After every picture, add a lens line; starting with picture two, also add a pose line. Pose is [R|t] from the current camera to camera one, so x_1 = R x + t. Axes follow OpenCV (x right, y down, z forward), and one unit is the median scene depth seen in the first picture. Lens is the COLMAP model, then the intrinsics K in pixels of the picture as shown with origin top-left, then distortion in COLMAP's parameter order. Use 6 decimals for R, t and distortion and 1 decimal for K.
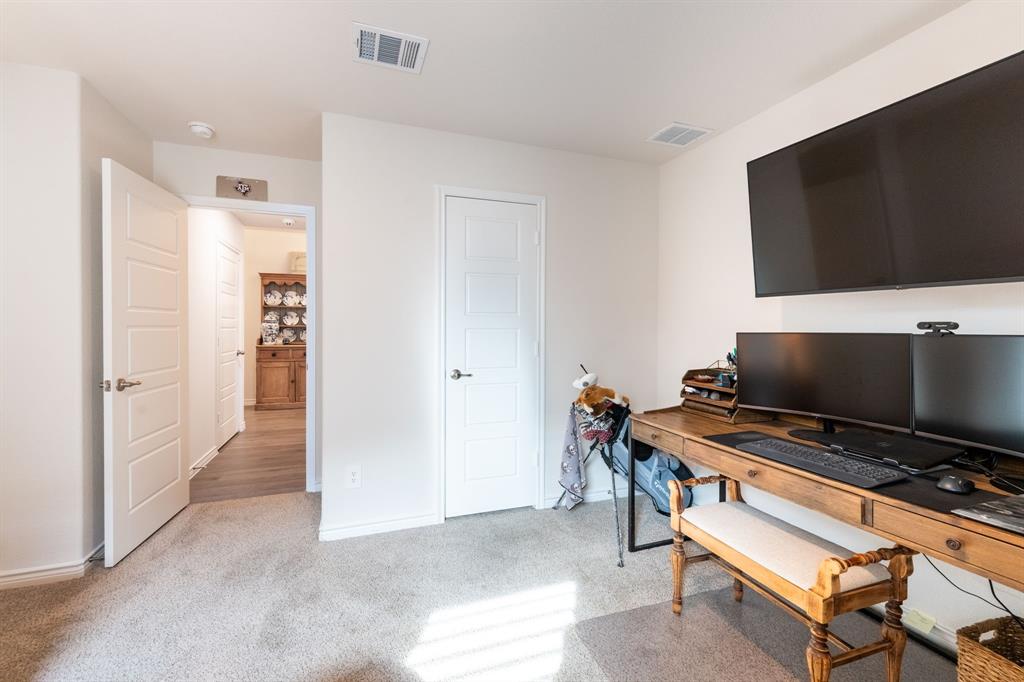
lens RADIAL K [[413.2, 0, 517.5], [0, 413.2, 329.0], [0, 0, 1]] dist [-0.000174, 0.000074]
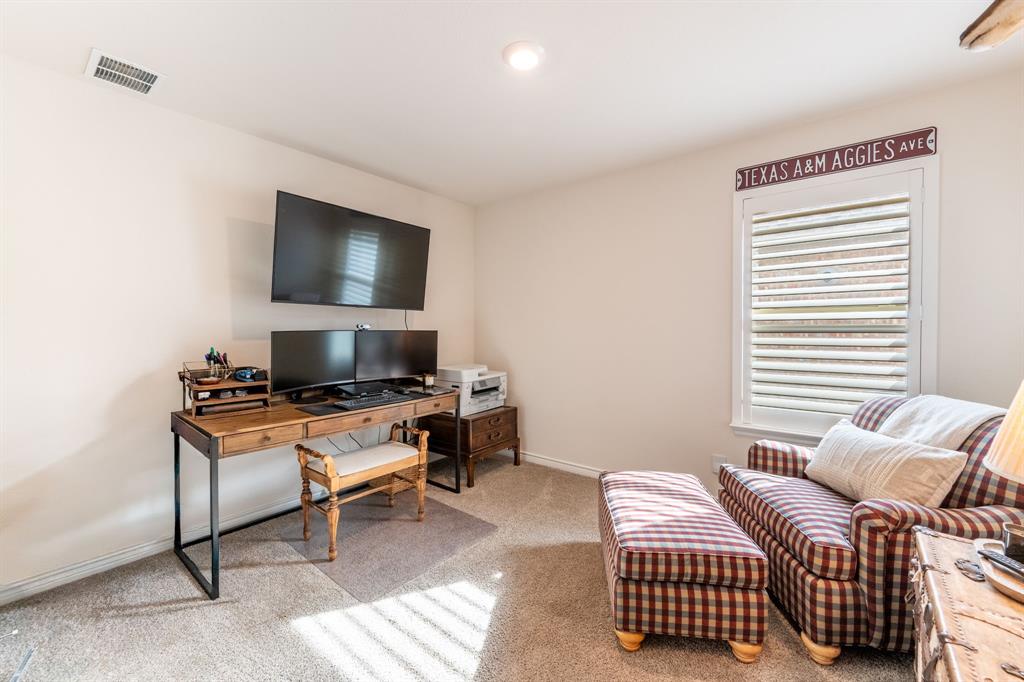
lens RADIAL K [[413.2, 0, 517.5], [0, 413.2, 329.0], [0, 0, 1]] dist [-0.000174, 0.000074]
pose [[-0.498569, -0.007334, 0.866819, -0.808138], [0.000815, 0.999960, 0.008930, -0.008334], [-0.866850, 0.005159, -0.498543, 0.961061]]
